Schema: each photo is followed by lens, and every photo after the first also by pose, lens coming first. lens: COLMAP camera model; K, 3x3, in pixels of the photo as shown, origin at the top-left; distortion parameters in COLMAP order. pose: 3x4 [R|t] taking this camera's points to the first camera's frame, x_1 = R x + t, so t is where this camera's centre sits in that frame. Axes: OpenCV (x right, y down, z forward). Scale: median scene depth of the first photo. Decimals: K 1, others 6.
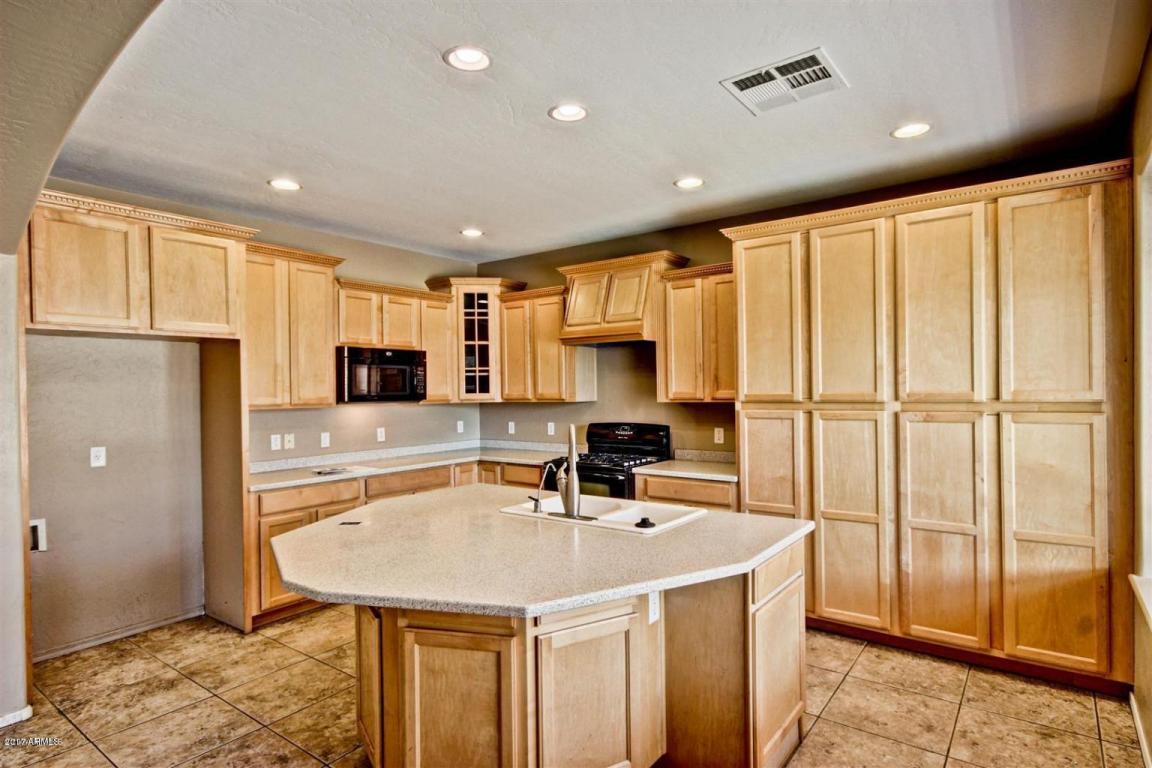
lens RADIAL K [[612.6, 0, 585.0], [0, 612.6, 392.3], [0, 0, 1]] dist [0.013692, 0.001578]
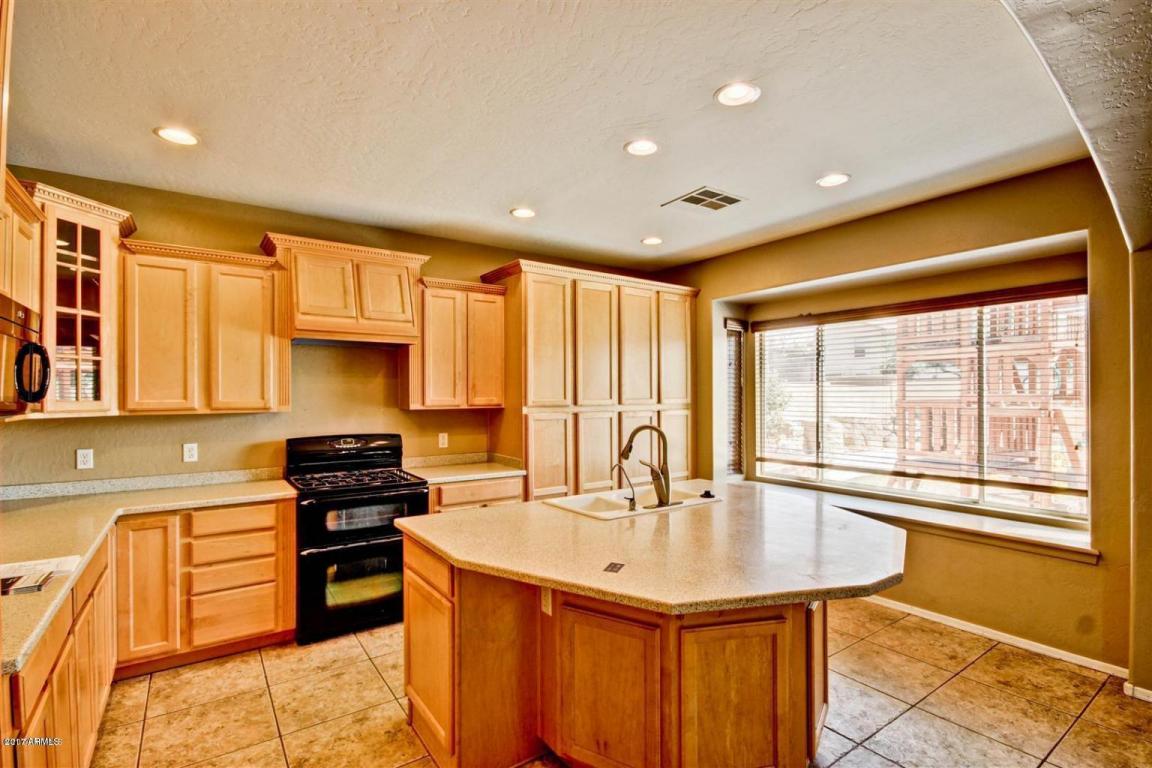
lens RADIAL K [[537.0, 0, 580.8], [0, 537.0, 393.1], [0, 0, 1]] dist [0.001168, -0.002983]
pose [[0.318082, 0.016000, 0.947928, -0.635874], [0.005445, 0.999810, -0.018702, 0.007800], [-0.948048, 0.011110, 0.317935, 0.514962]]
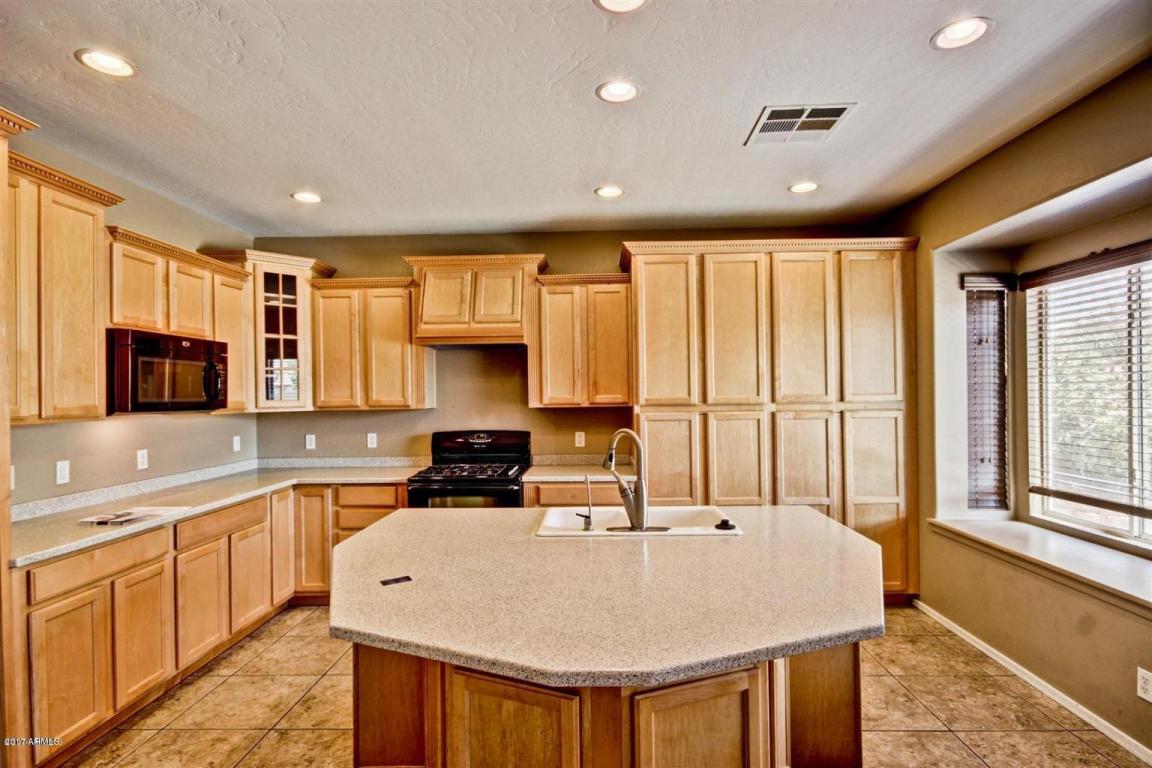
lens RADIAL K [[579.4, 0, 580.9], [0, 579.4, 392.9], [0, 0, 1]] dist [0.005439, 0.004007]
pose [[0.821011, 0.003333, 0.570903, -0.366552], [0.005322, 0.999895, -0.013490, 0.006001], [-0.570888, 0.014114, 0.820907, 0.208587]]
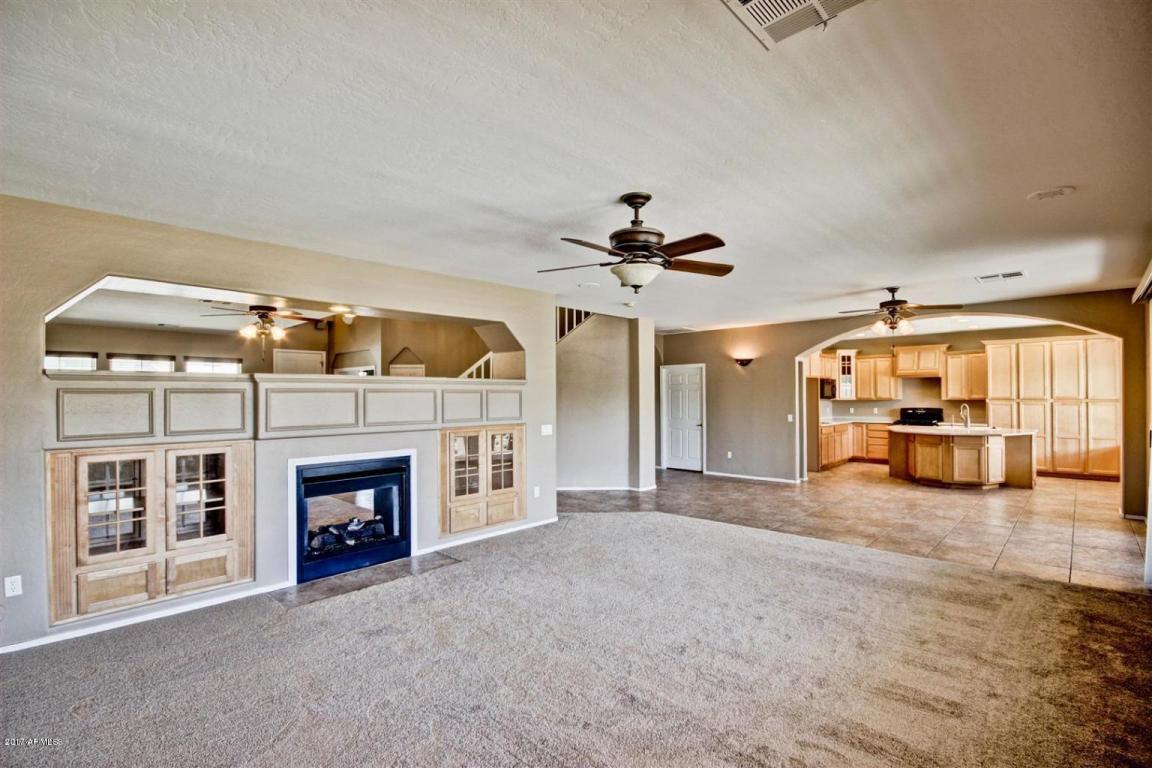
lens RADIAL K [[537.0, 0, 576.6], [0, 537.0, 394.5], [0, 0, 1]] dist [0.001168, -0.002983]
pose [[0.992300, 0.003169, -0.123816, -1.260716], [-0.003465, 0.999992, -0.002178, 0.004766], [0.123808, 0.002591, 0.992303, -1.636080]]
